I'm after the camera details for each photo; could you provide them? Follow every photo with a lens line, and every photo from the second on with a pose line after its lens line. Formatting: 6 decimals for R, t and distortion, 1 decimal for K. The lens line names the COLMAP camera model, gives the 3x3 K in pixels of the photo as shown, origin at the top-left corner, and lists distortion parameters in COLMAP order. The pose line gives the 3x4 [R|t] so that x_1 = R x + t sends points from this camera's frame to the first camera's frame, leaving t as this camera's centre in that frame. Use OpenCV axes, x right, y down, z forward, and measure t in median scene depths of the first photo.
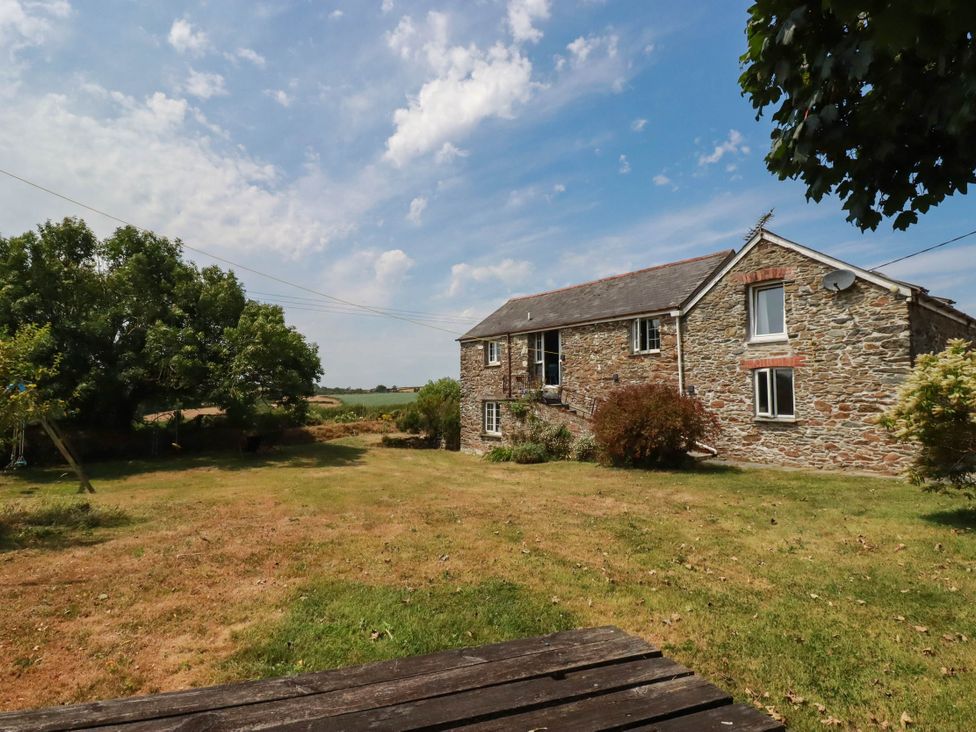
lens RADIAL K [[509.9, 0, 488.0], [0, 509.9, 366.0], [0, 0, 1]] dist [0.003189, -0.014296]
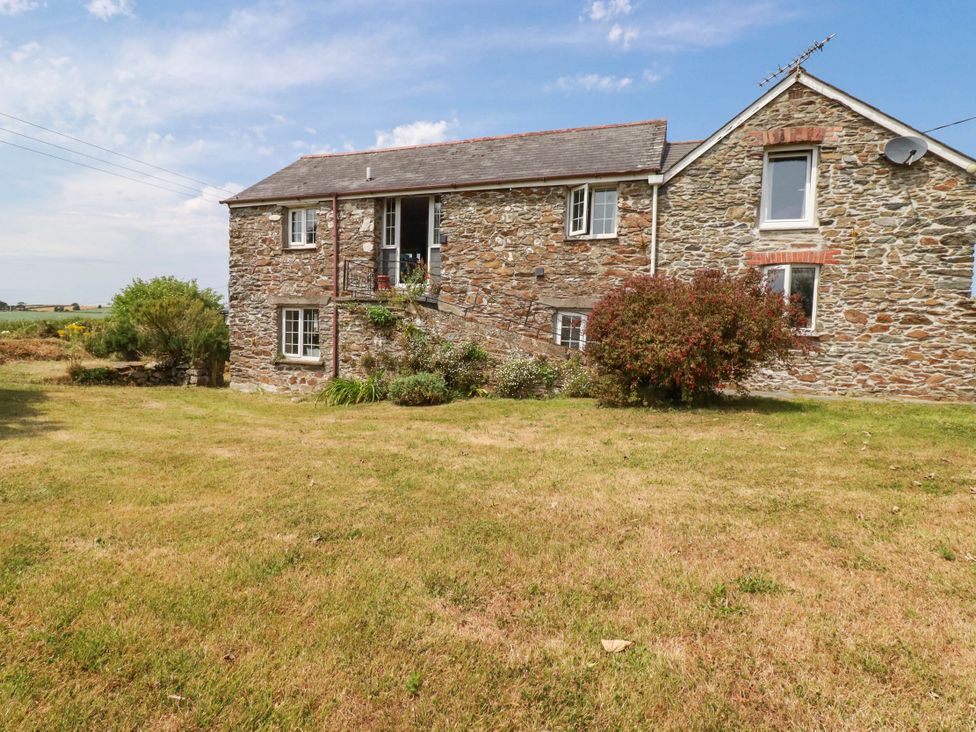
lens RADIAL K [[509.9, 0, 488.0], [0, 509.9, 366.0], [0, 0, 1]] dist [0.003189, -0.014296]
pose [[0.845310, -0.011206, 0.534158, -0.192369], [-0.061451, 0.991106, 0.118038, 0.079060], [-0.530730, -0.132604, 0.837103, 0.518990]]
